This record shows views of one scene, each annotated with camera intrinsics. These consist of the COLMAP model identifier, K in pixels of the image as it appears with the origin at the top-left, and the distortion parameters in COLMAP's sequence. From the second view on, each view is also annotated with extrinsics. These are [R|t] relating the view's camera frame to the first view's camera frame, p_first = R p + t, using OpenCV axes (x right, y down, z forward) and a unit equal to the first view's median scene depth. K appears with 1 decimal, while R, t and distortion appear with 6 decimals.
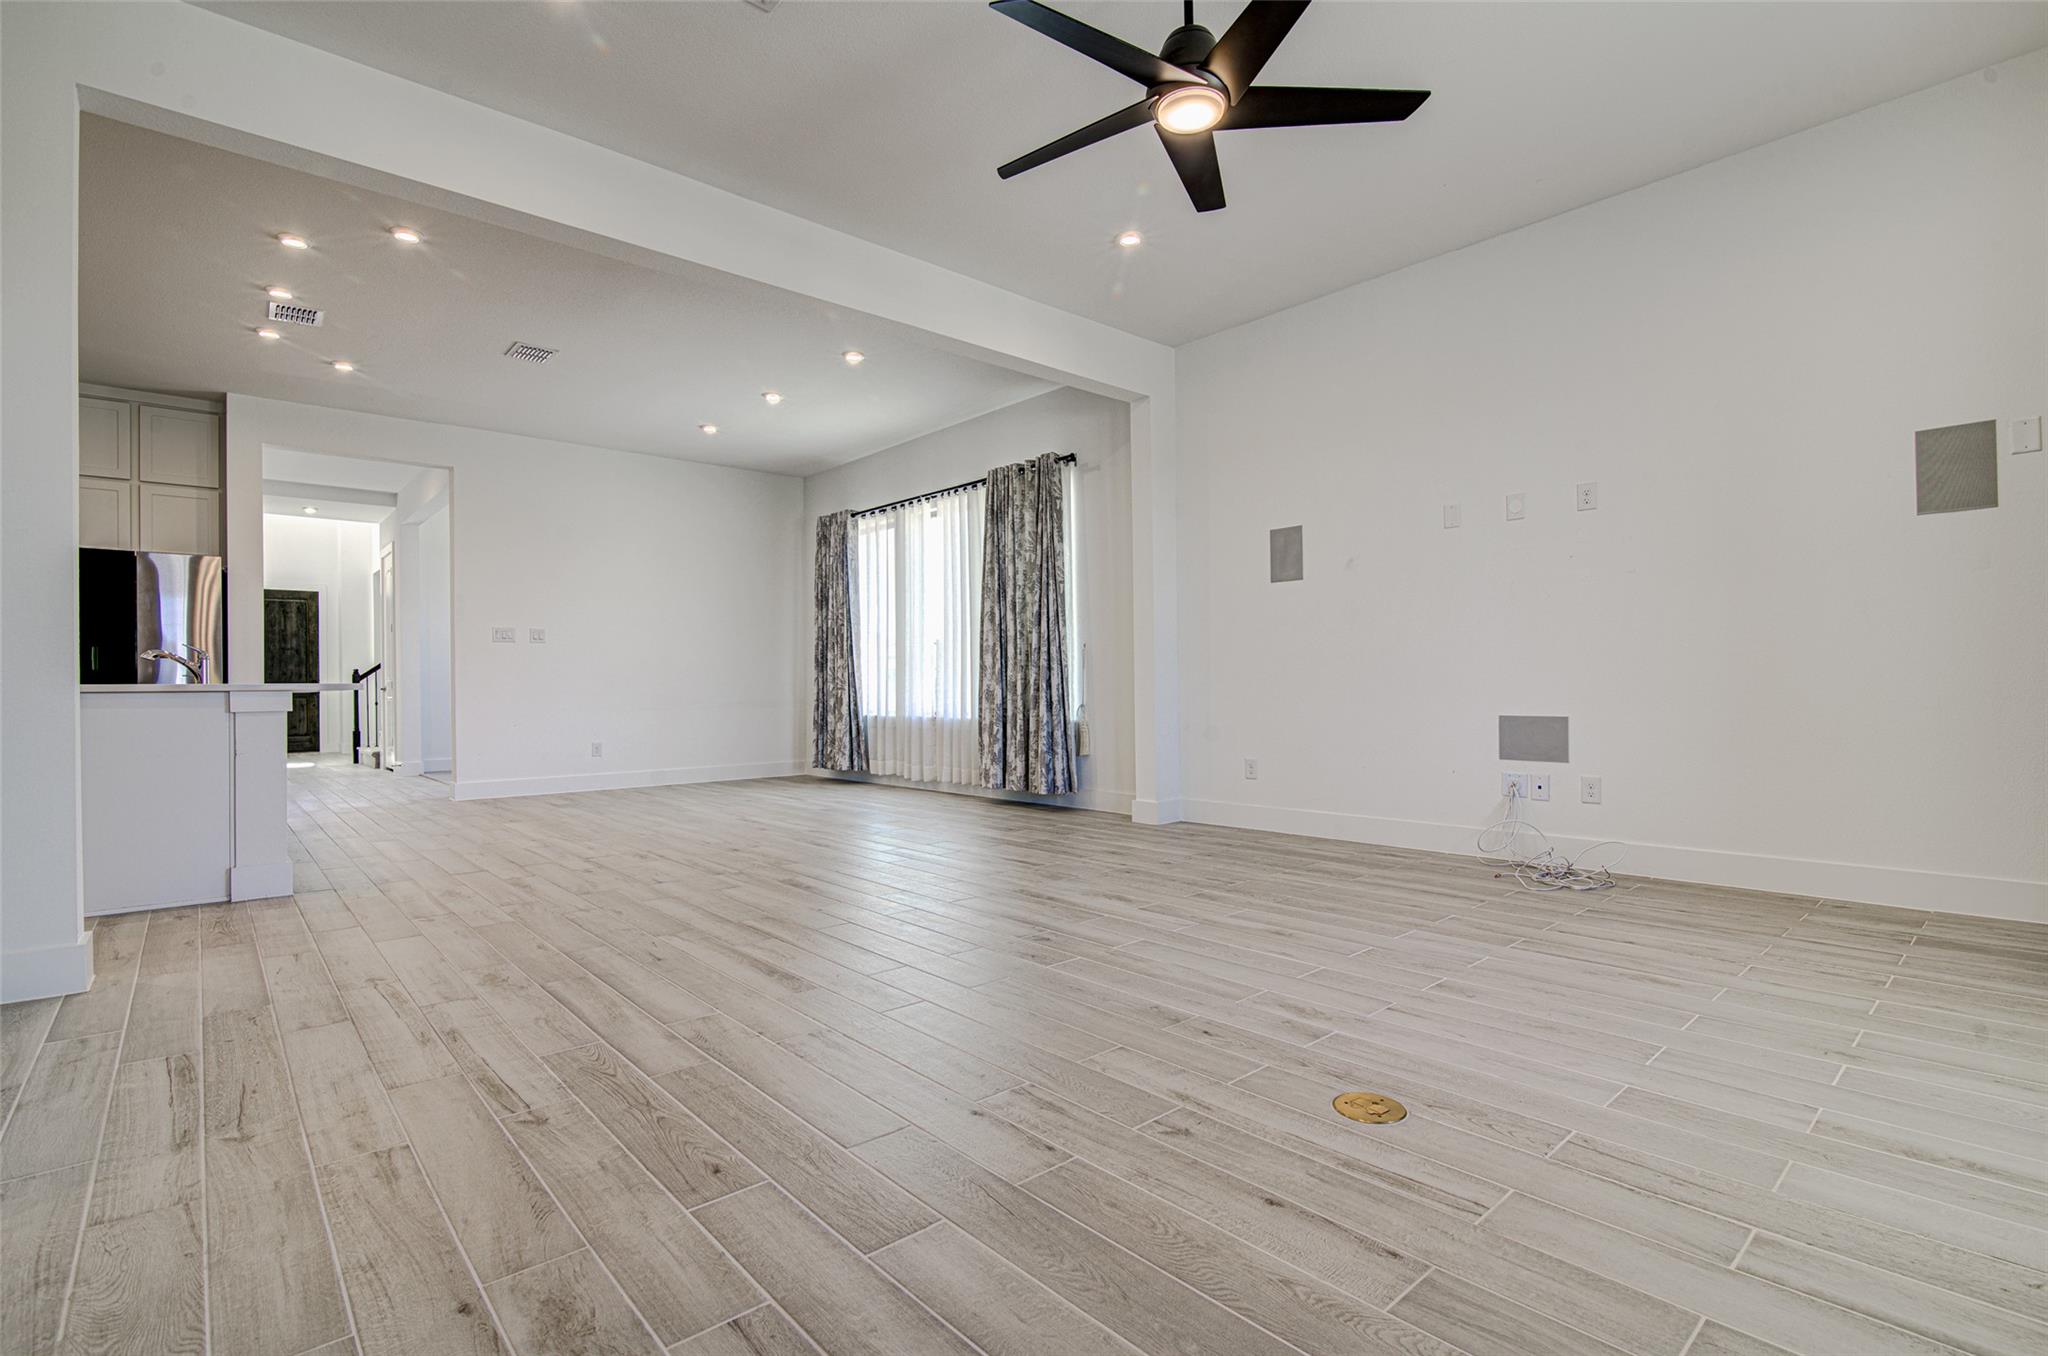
lens RADIAL K [[946.1, 0, 1018.6], [0, 946.1, 673.1], [0, 0, 1]] dist [-0.018567, 0.001404]
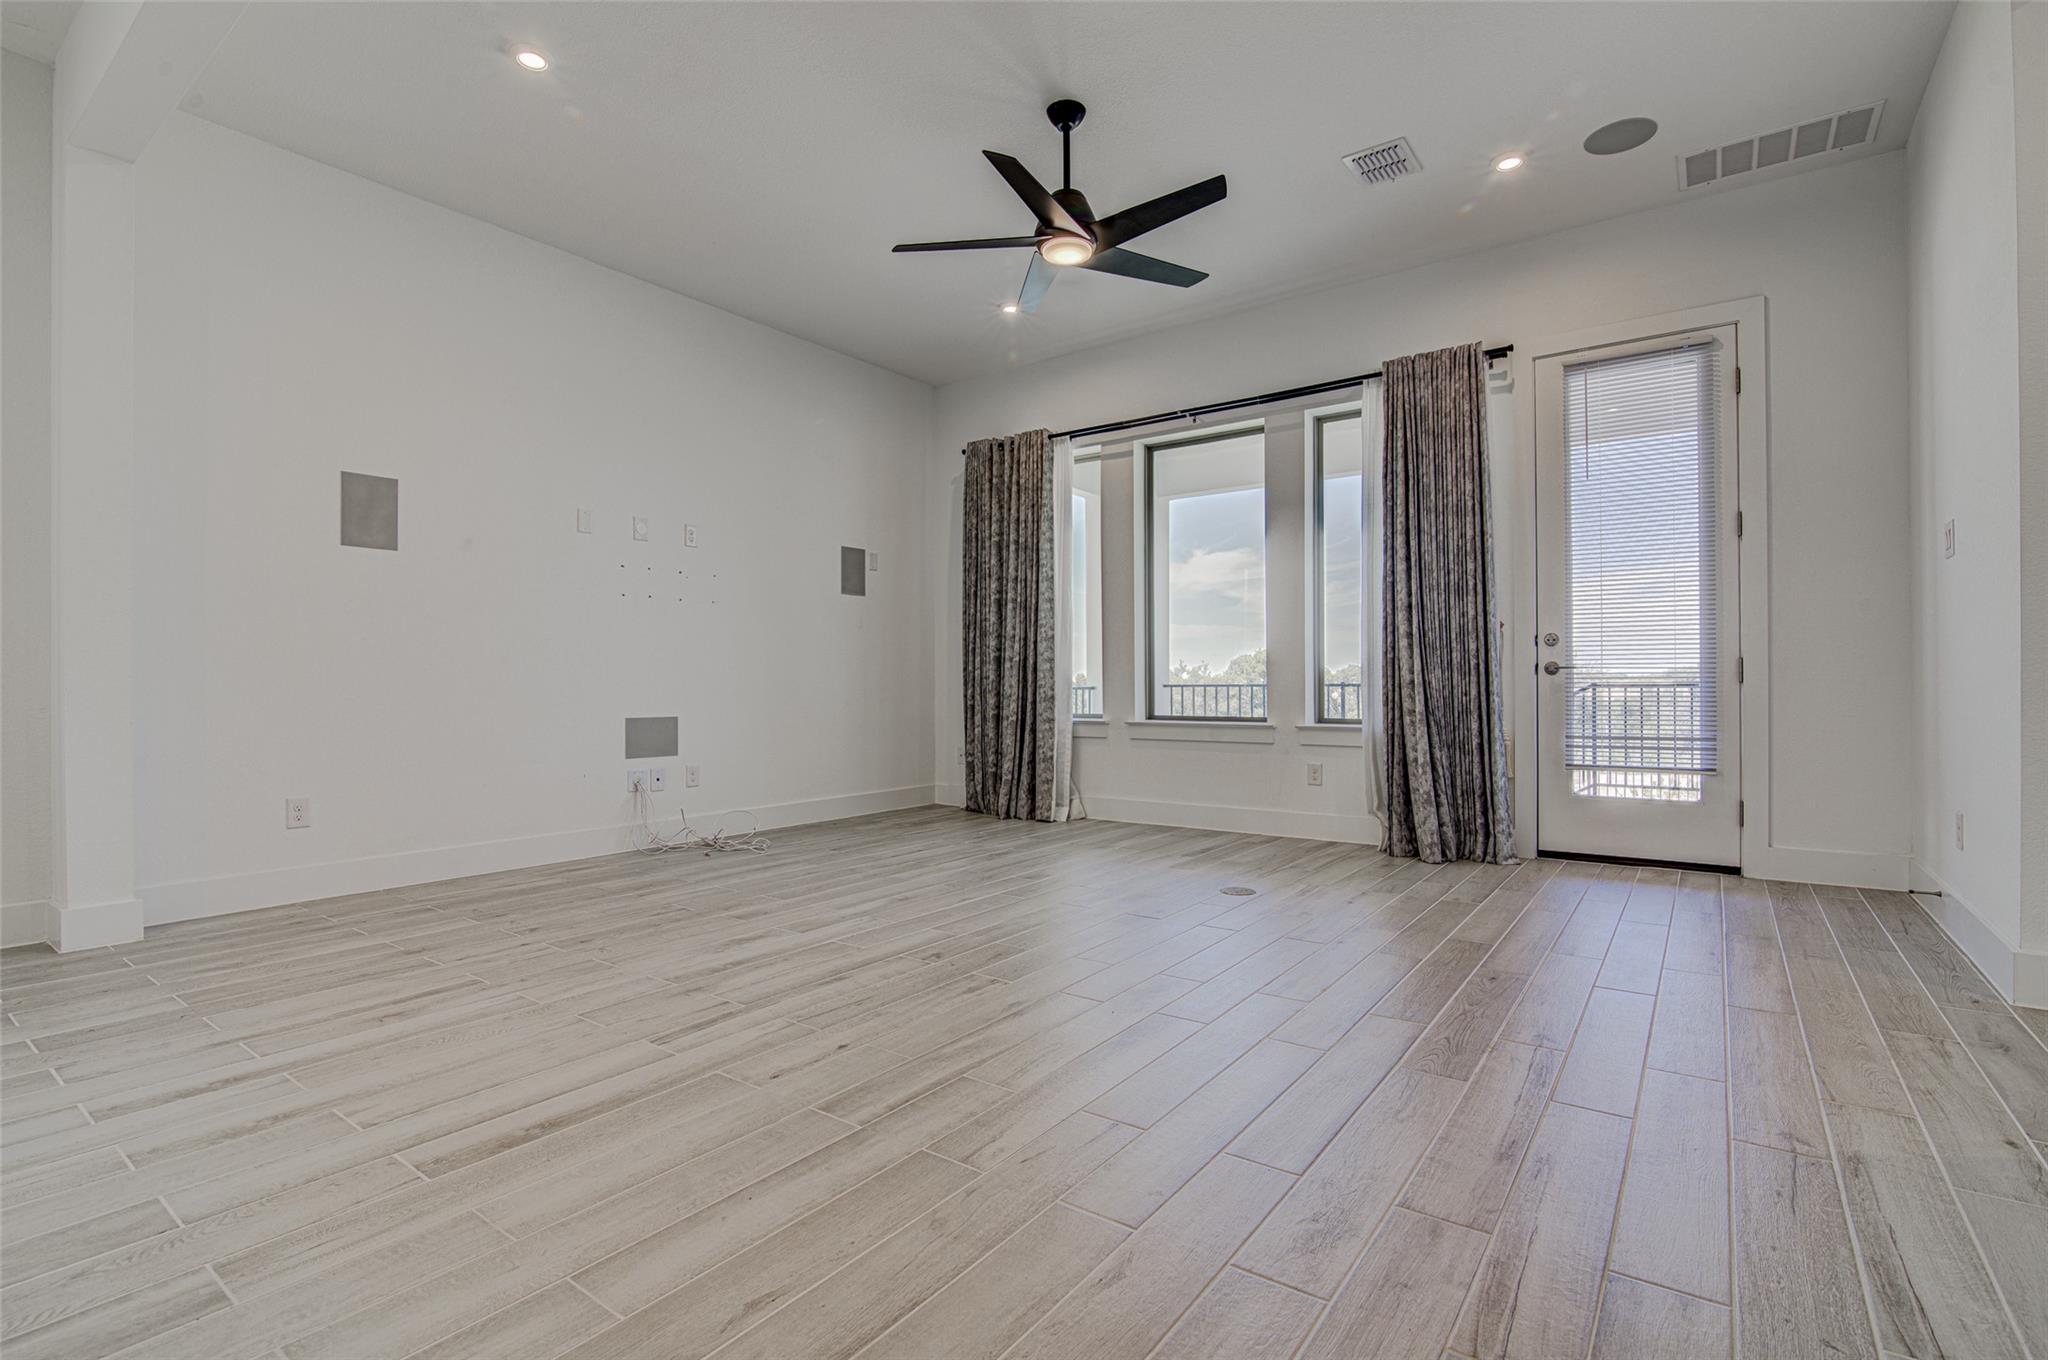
lens RADIAL K [[946.1, 0, 1018.6], [0, 946.1, 689.3], [0, 0, 1]] dist [-0.018567, 0.001404]
pose [[-0.208361, 0.007530, 0.978023, -0.878856], [-0.007719, 0.999927, -0.009344, 0.025679], [-0.978021, -0.009496, -0.208288, 1.082050]]
